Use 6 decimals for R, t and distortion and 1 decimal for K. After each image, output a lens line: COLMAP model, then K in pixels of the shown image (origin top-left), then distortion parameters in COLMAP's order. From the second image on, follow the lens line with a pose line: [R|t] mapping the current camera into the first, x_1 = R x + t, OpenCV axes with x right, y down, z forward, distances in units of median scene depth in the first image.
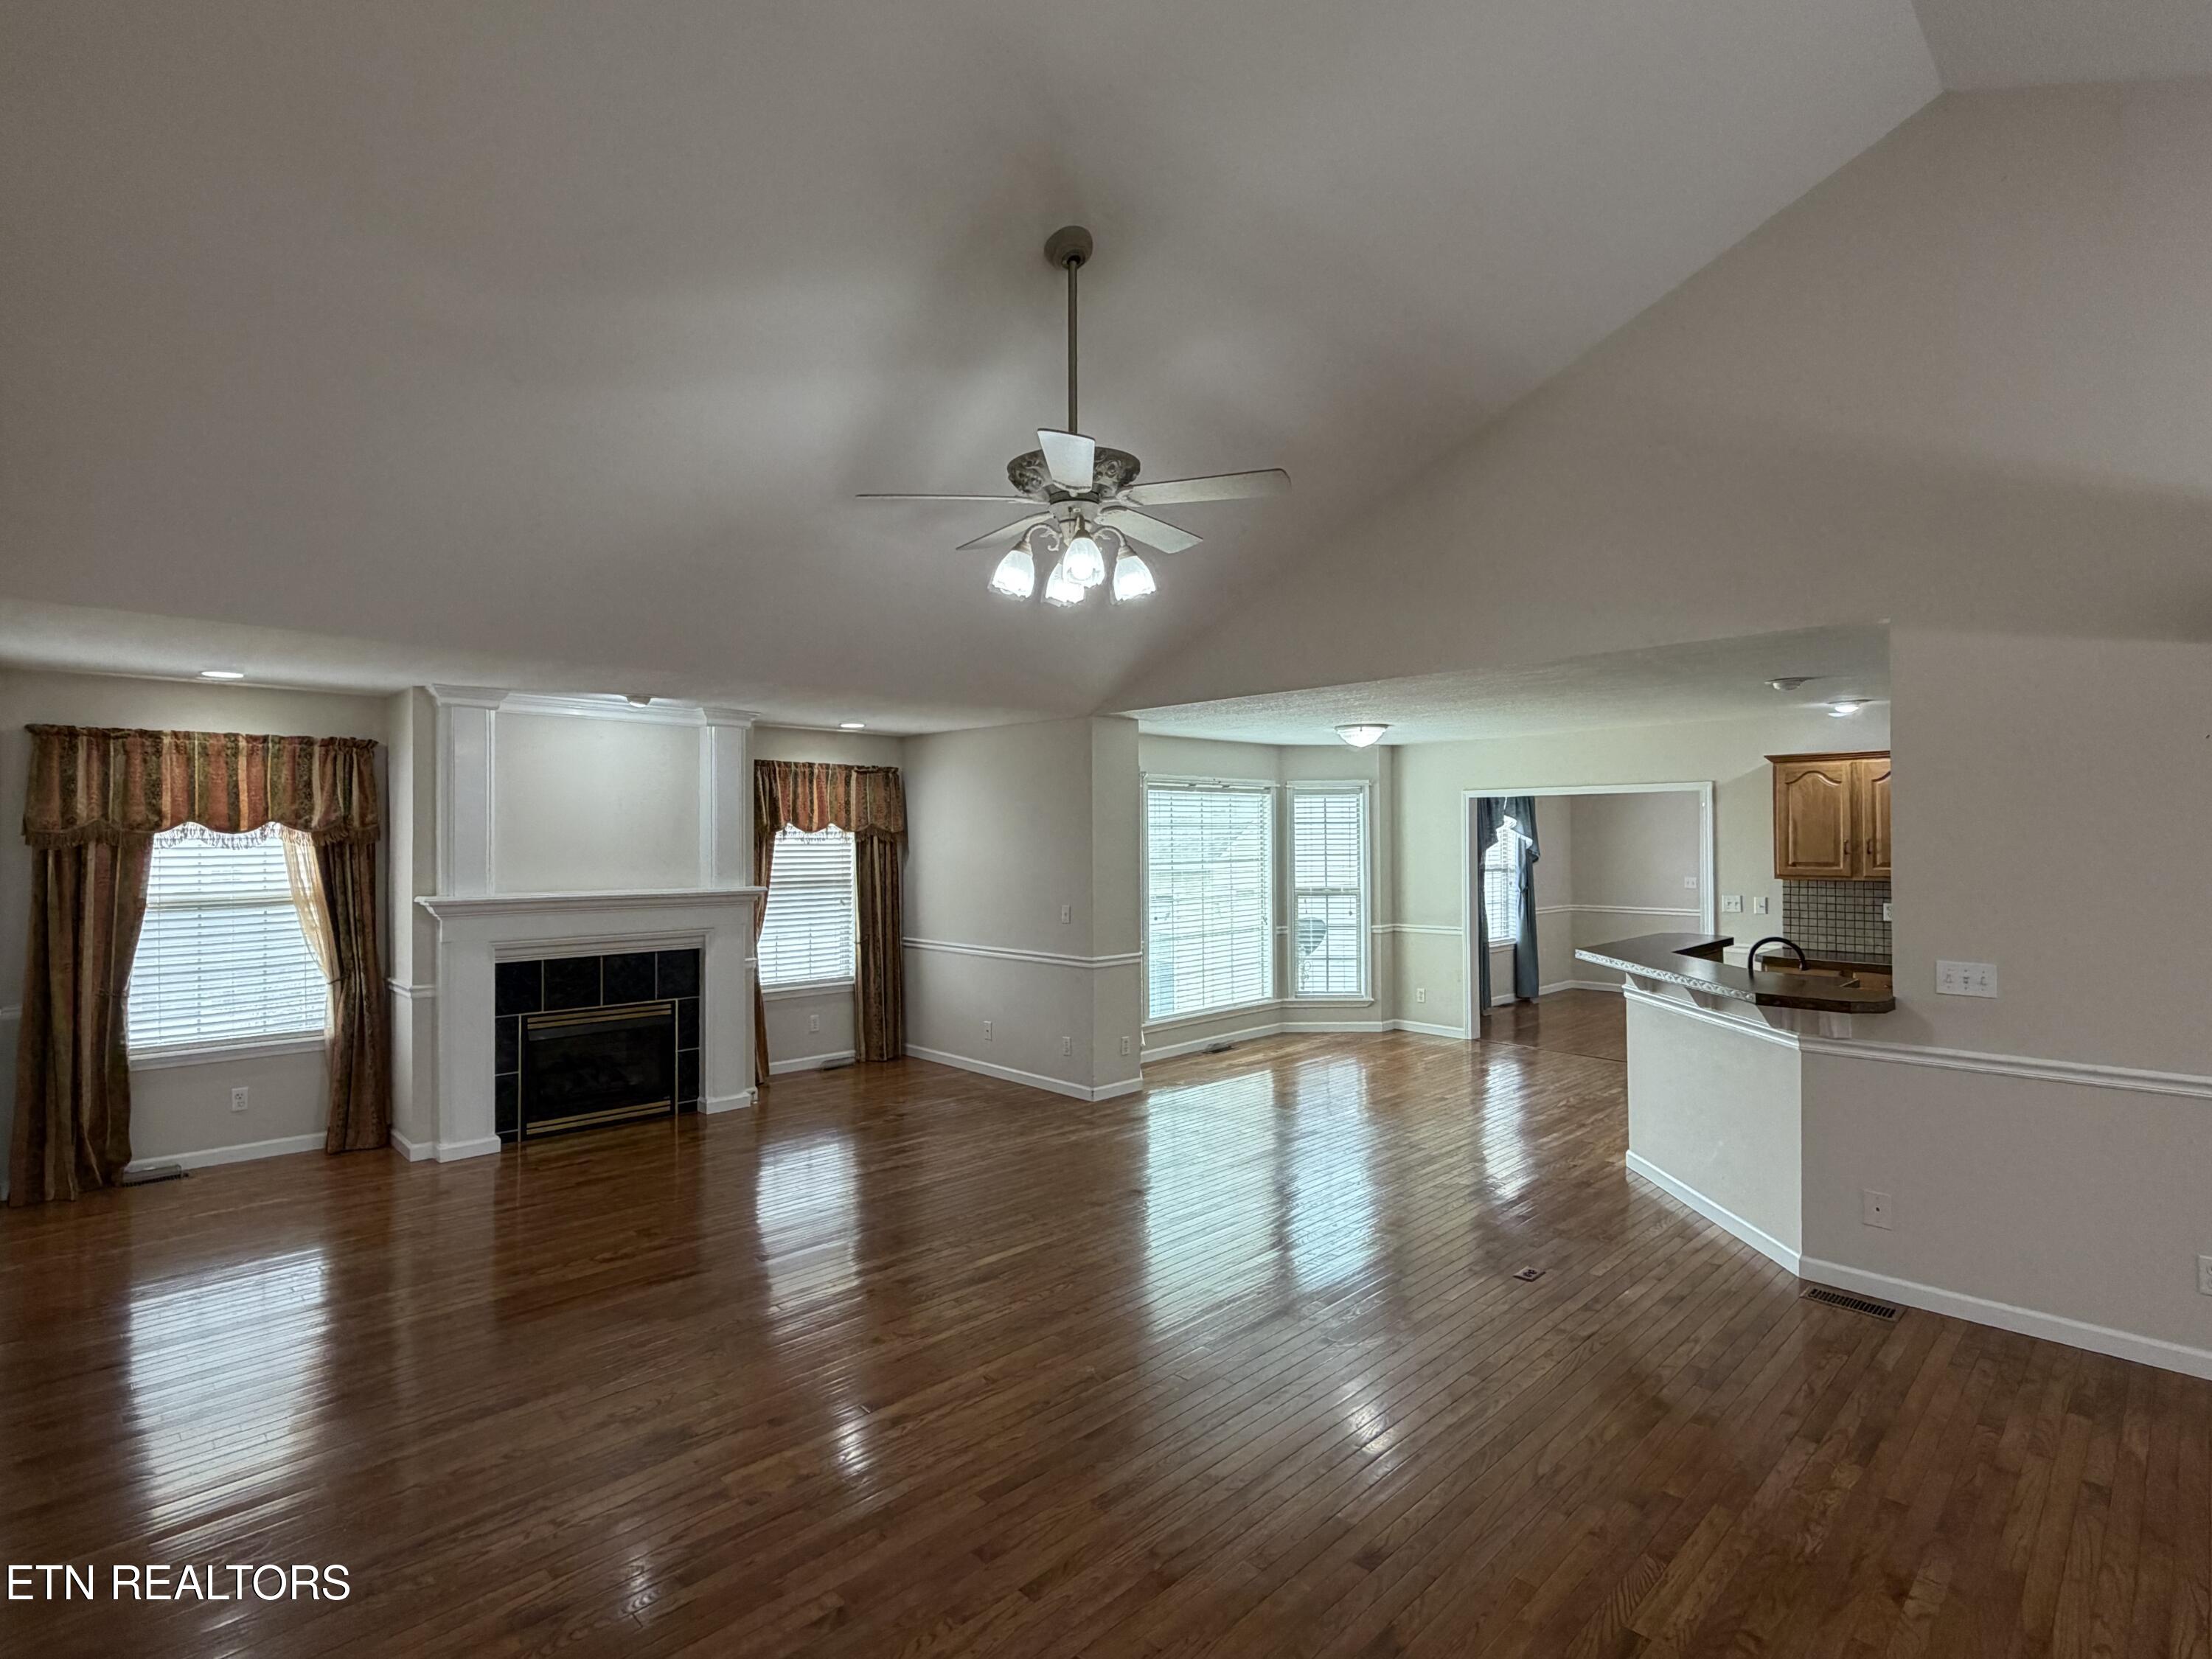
lens RADIAL K [[1071.7, 0, 1106.0], [0, 1071.7, 831.2], [0, 0, 1]] dist [-0.001476, 0.000000]
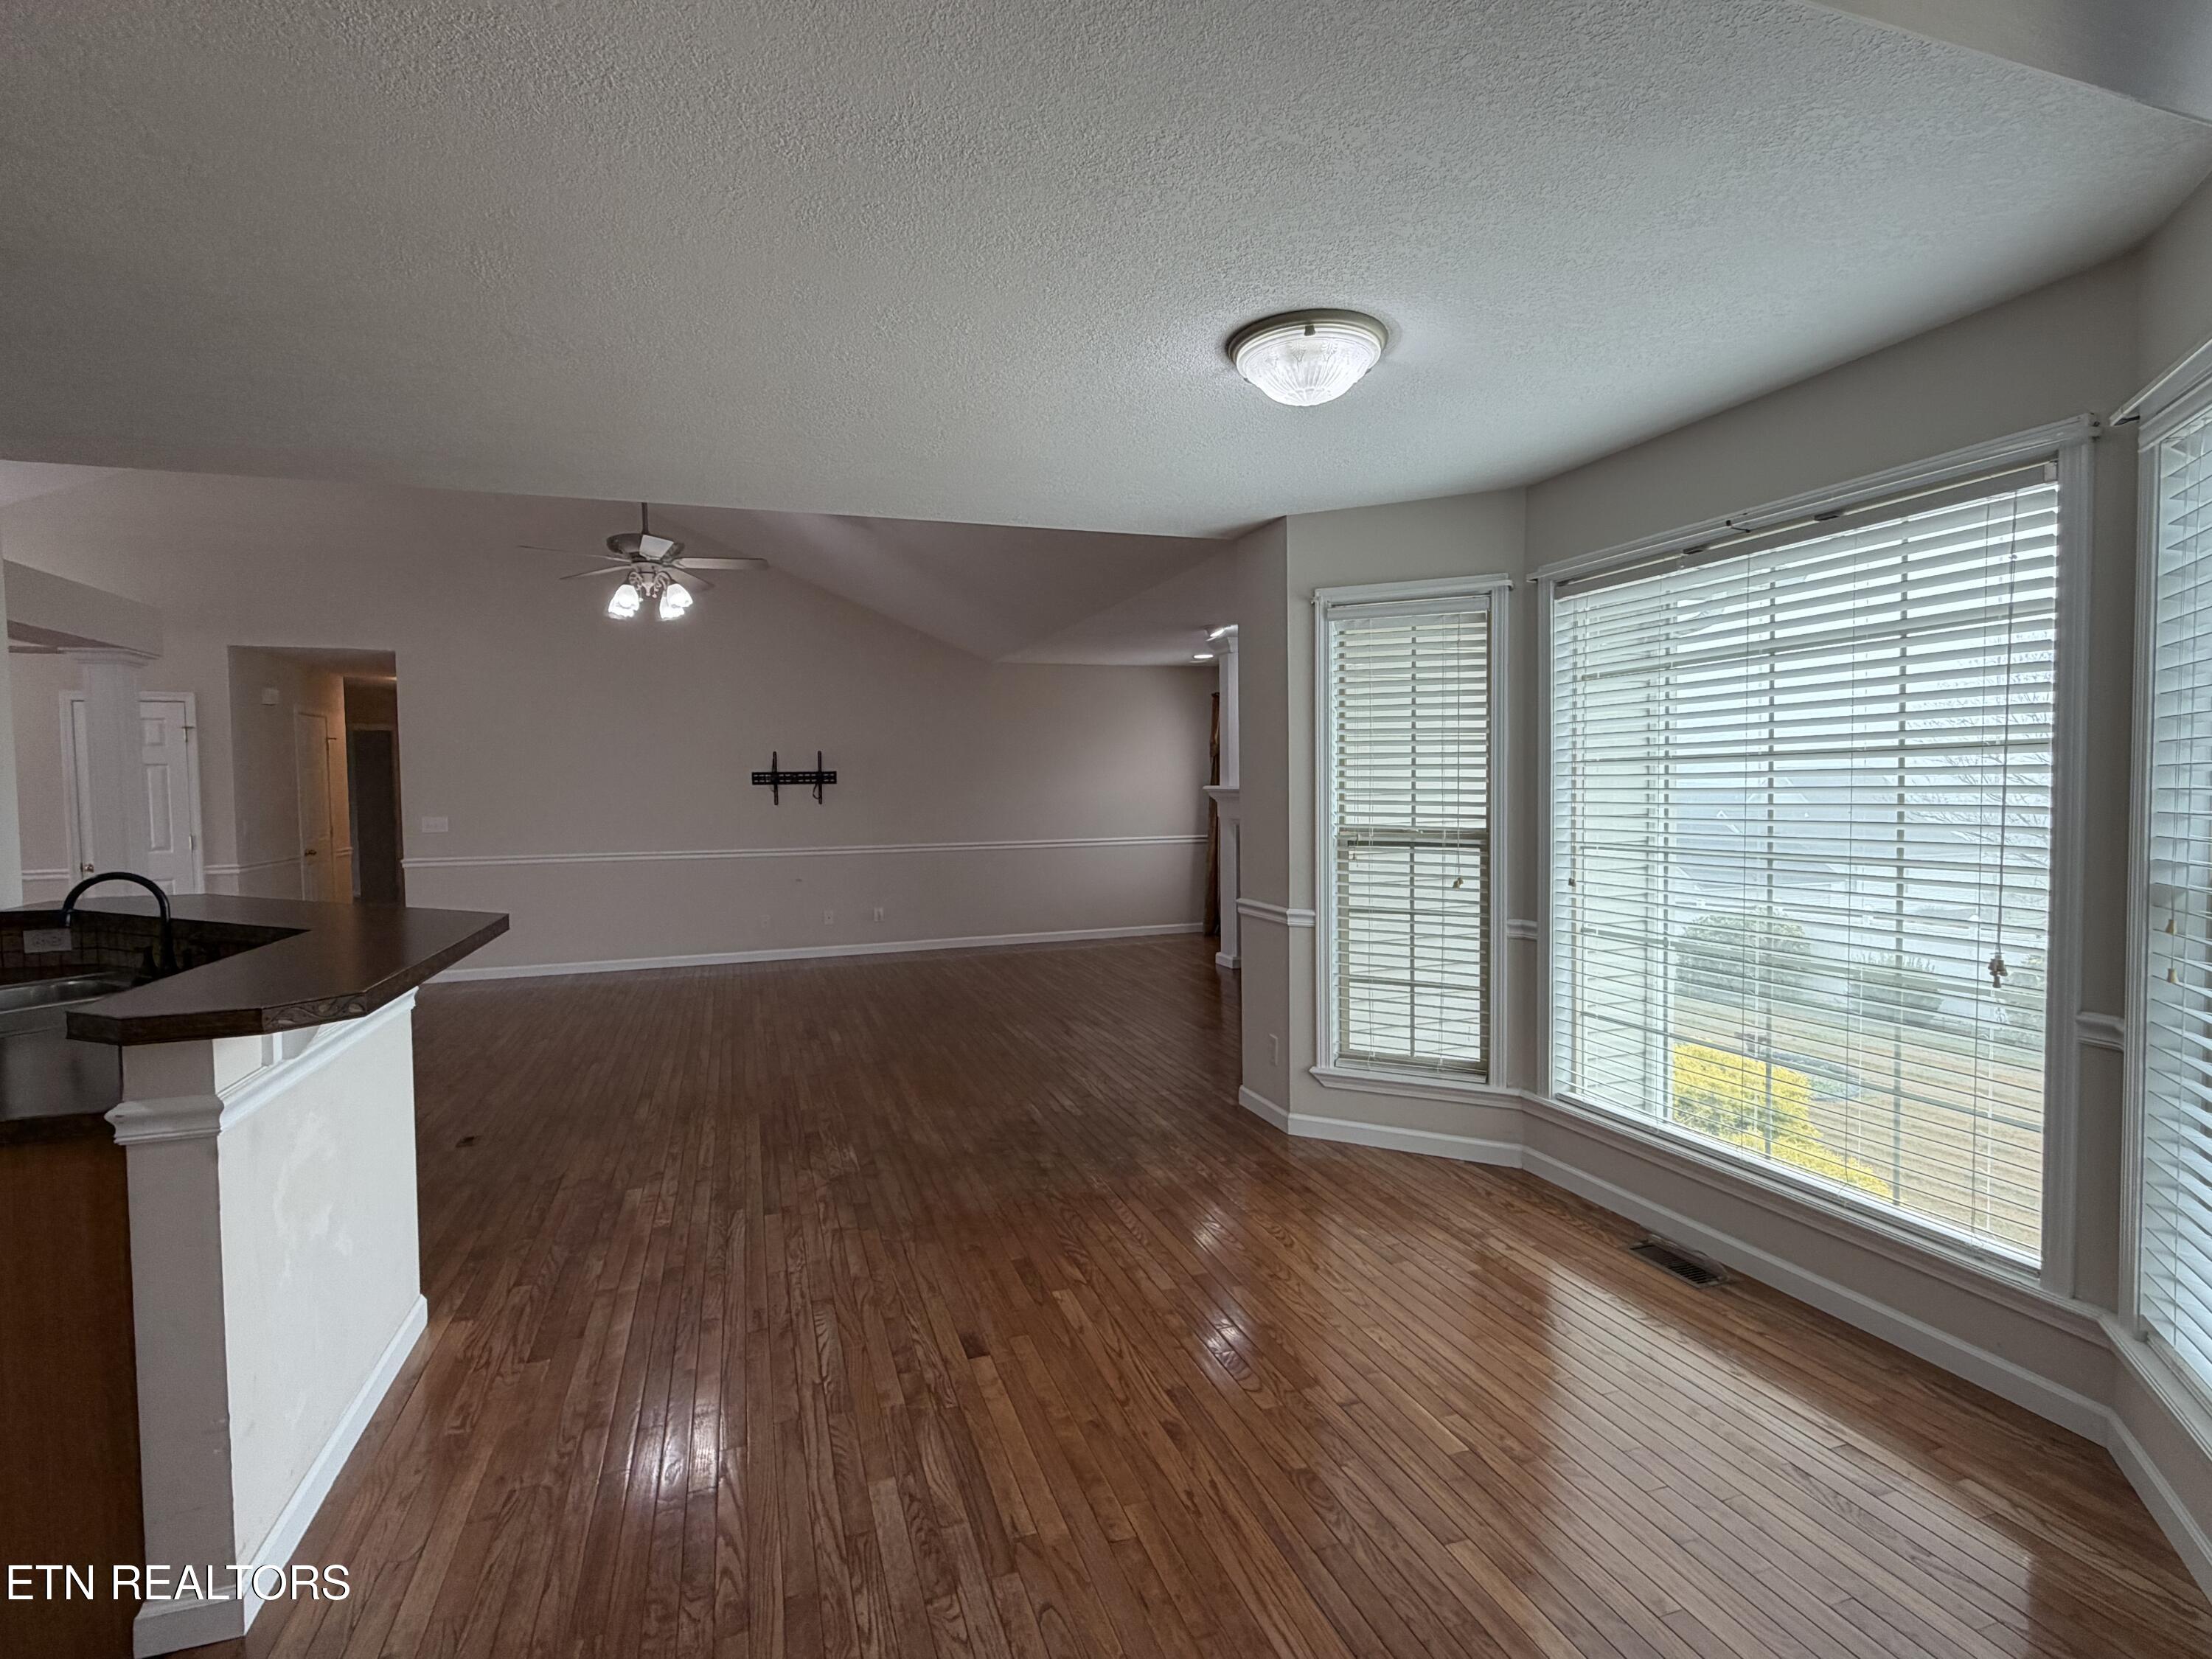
lens RADIAL K [[1071.7, 0, 1096.2], [0, 1071.7, 839.8], [0, 0, 1]] dist [-0.001476, 0.000000]
pose [[-0.429000, 0.059499, -0.901343, 0.486614], [0.024771, 0.998228, 0.054104, 0.031047], [0.902965, 0.000883, -0.429714, 0.917818]]
